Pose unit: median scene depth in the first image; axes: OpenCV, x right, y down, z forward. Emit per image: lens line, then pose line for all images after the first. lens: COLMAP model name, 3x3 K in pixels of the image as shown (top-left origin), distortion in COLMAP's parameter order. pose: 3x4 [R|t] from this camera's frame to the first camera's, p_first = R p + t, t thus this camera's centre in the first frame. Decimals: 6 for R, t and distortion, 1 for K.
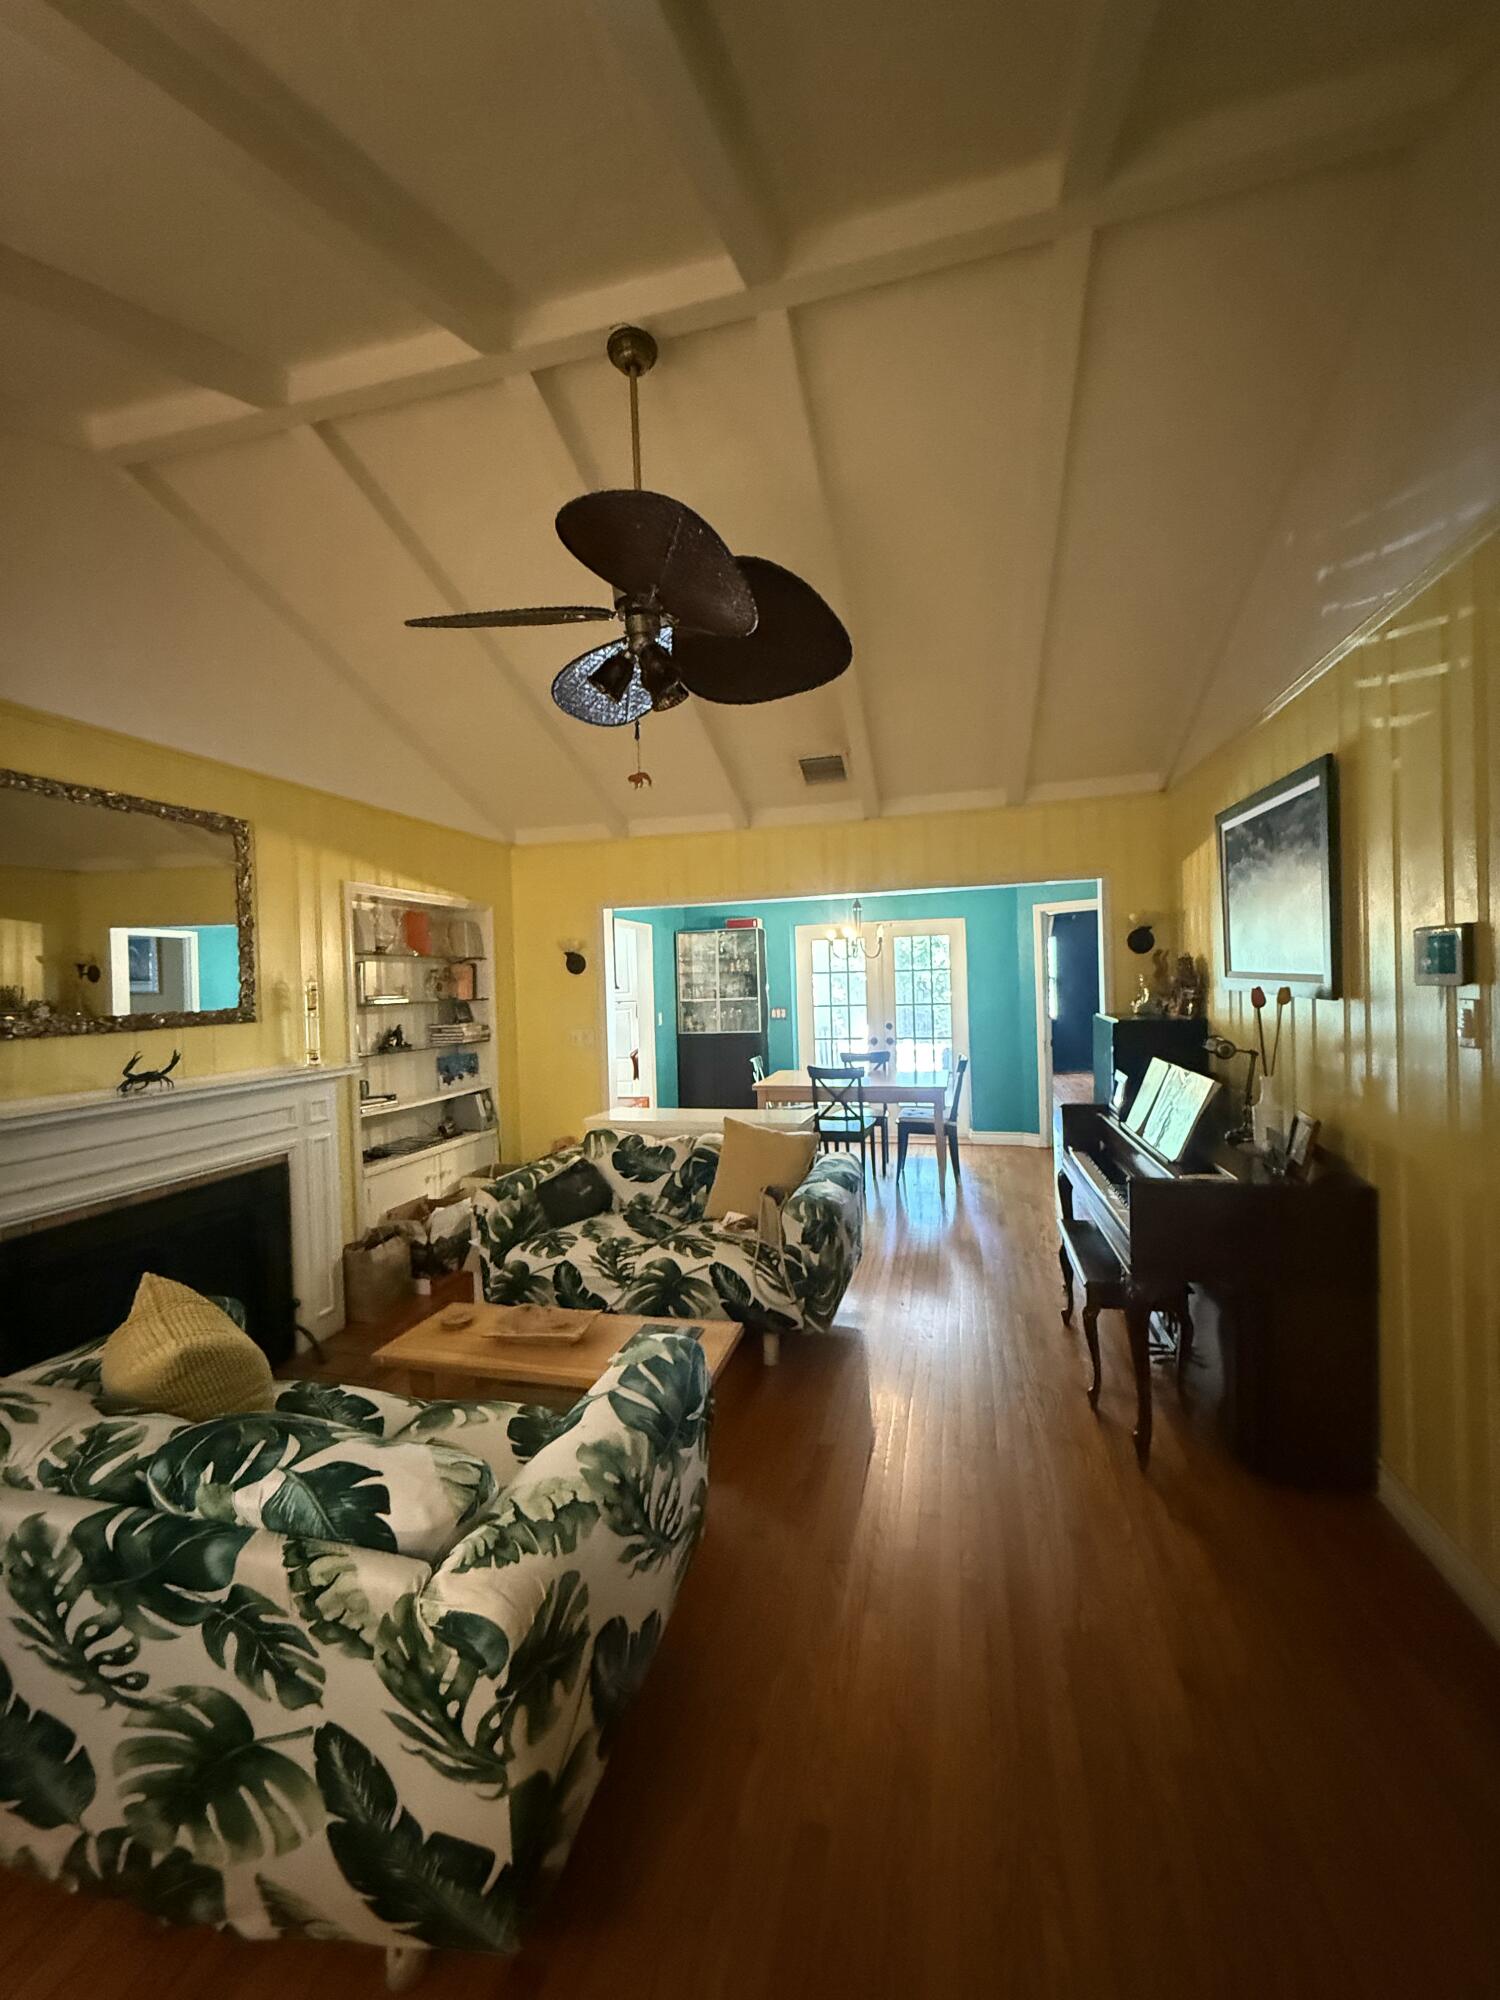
lens RADIAL K [[795.1, 0, 747.5], [0, 795.1, 991.6], [0, 0, 1]] dist [-0.004460, -0.000159]
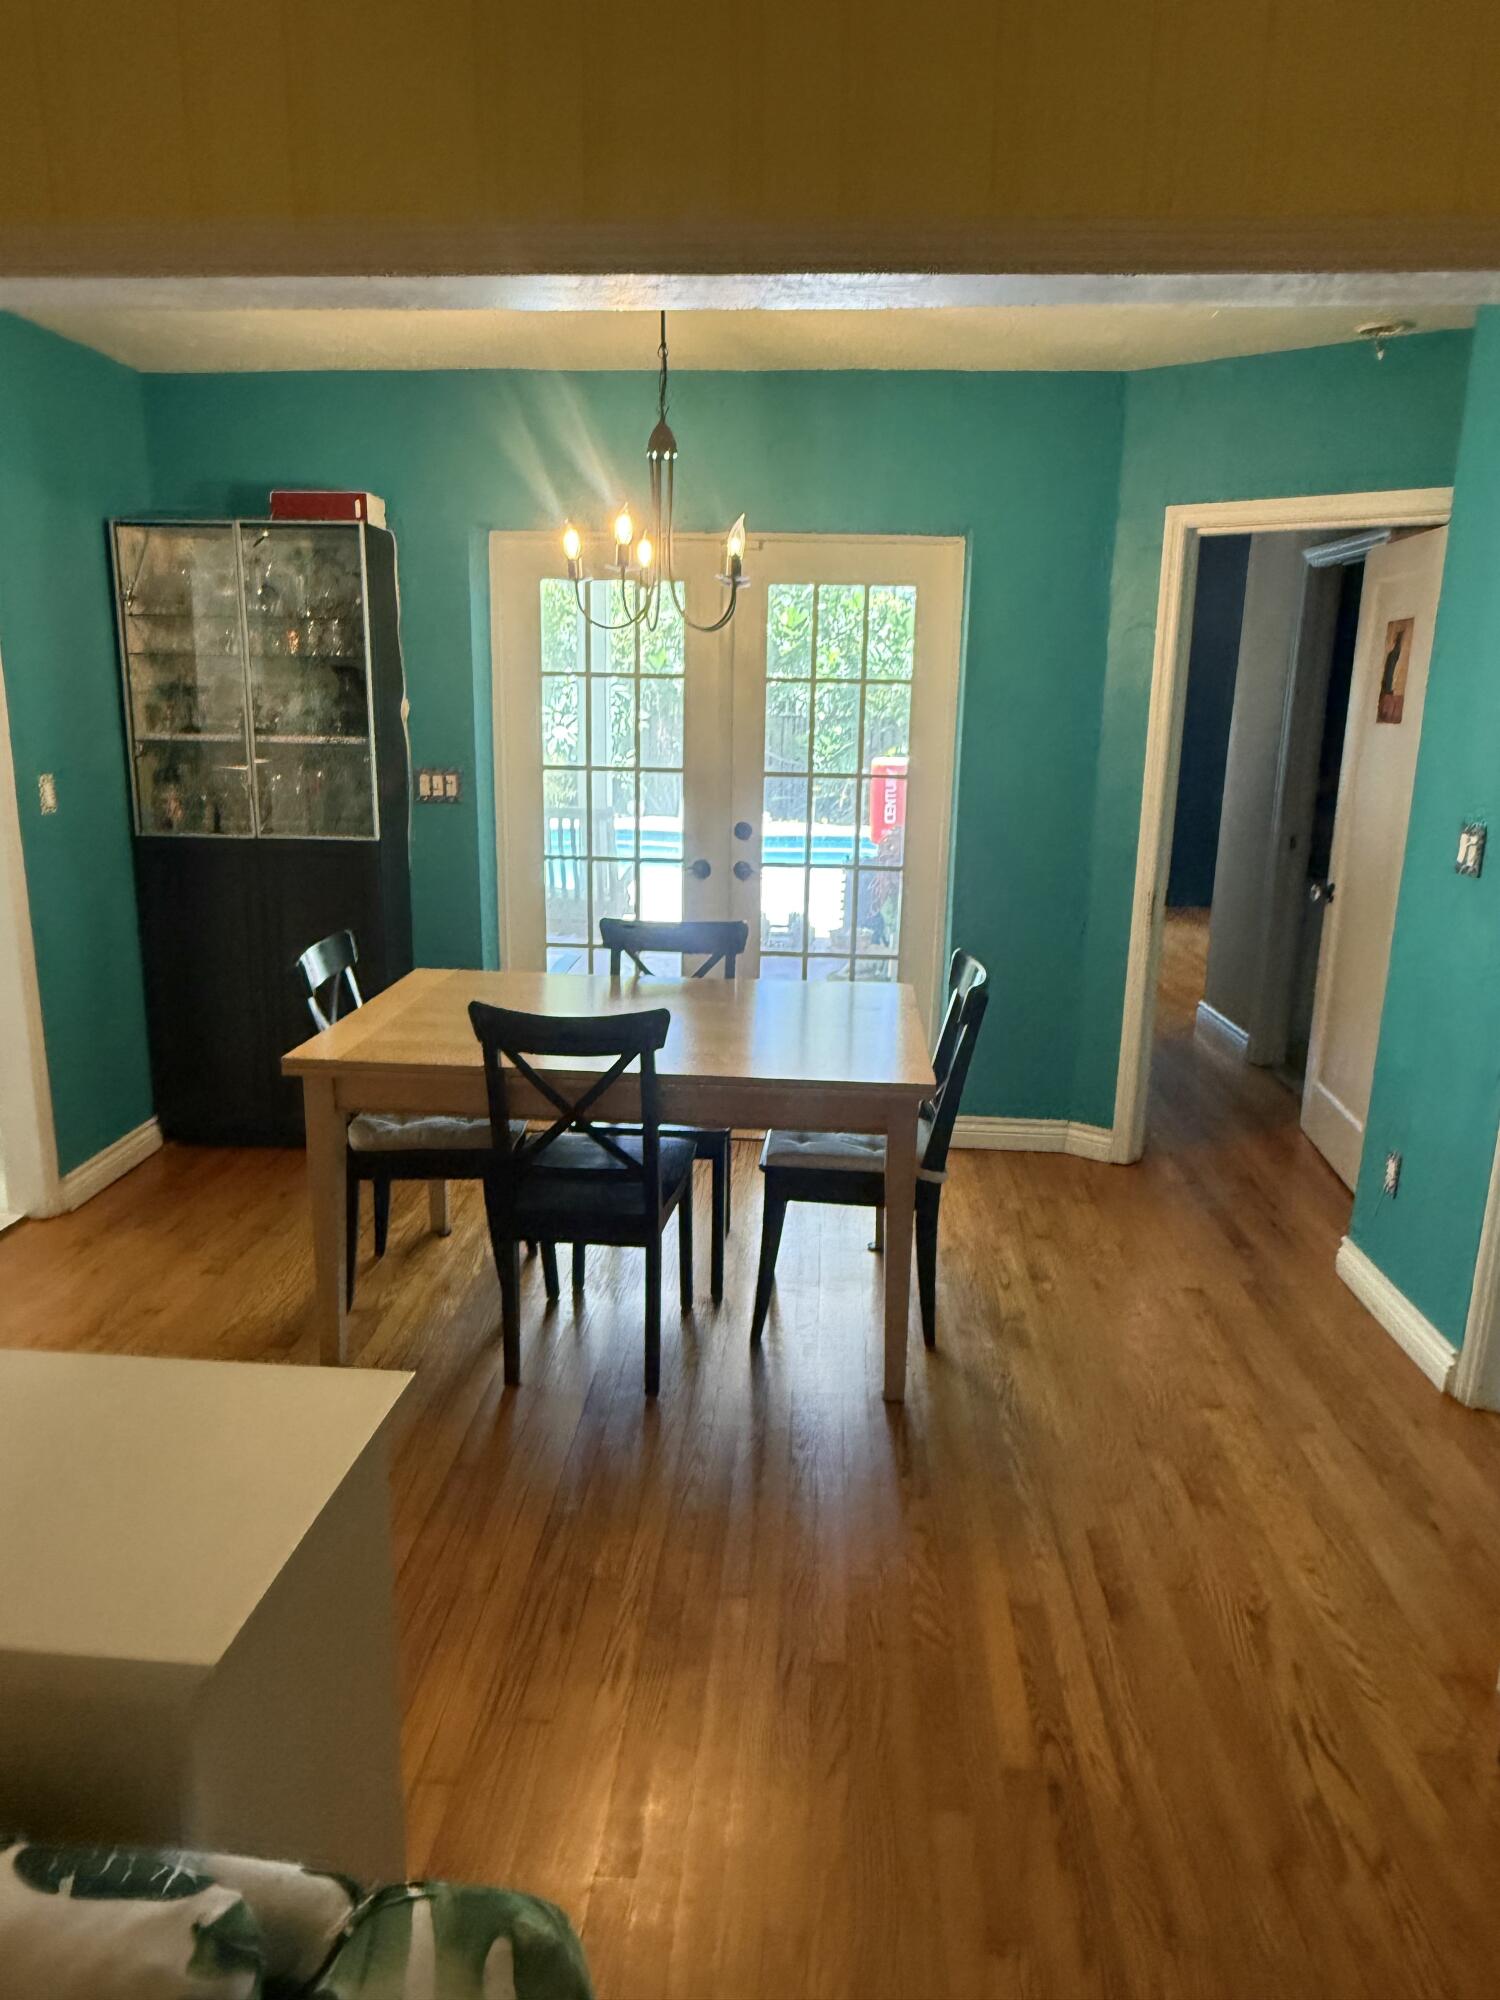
lens RADIAL K [[1279.8, 0, 738.5], [0, 1279.8, 998.6], [0, 0, 1]] dist [0.005303, 0.001282]
pose [[0.981759, 0.004558, 0.190075, 0.101219], [-0.046215, 0.975450, 0.215315, -0.014303], [-0.184428, -0.220172, 0.957868, 0.659455]]
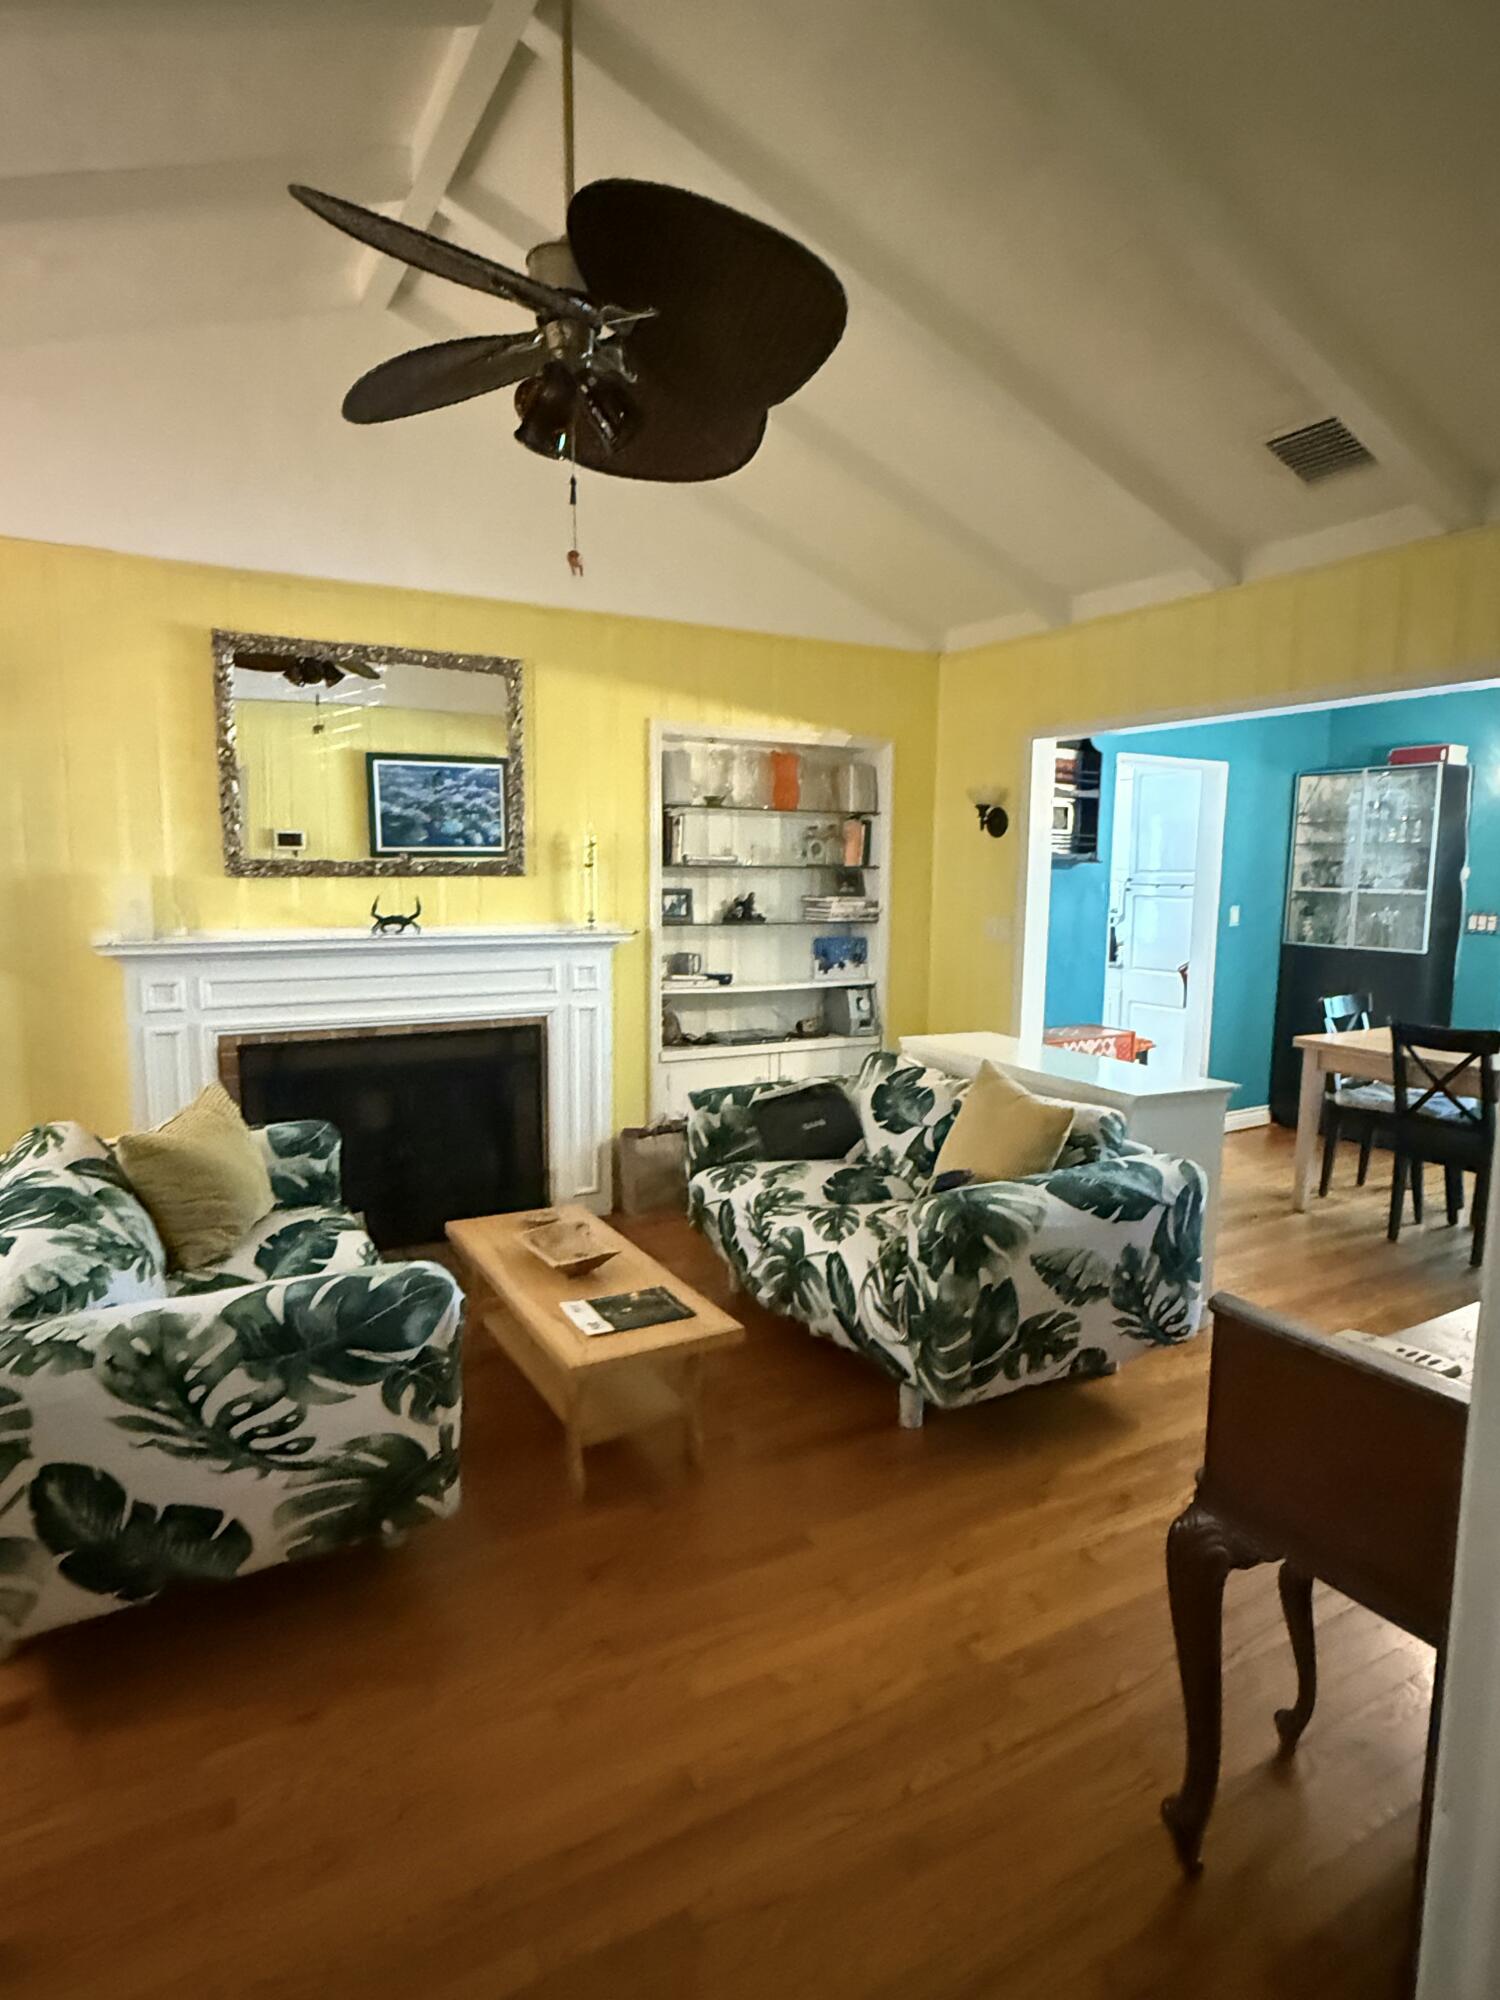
lens RADIAL K [[1096.6, 0, 745.2], [0, 1096.6, 997.2], [0, 0, 1]] dist [-0.002119, 0.001491]
pose [[0.688398, 0.127273, -0.714080, 0.376767], [-0.041250, 0.989761, 0.136643, -0.006132], [0.724159, -0.064609, 0.686600, 0.196706]]
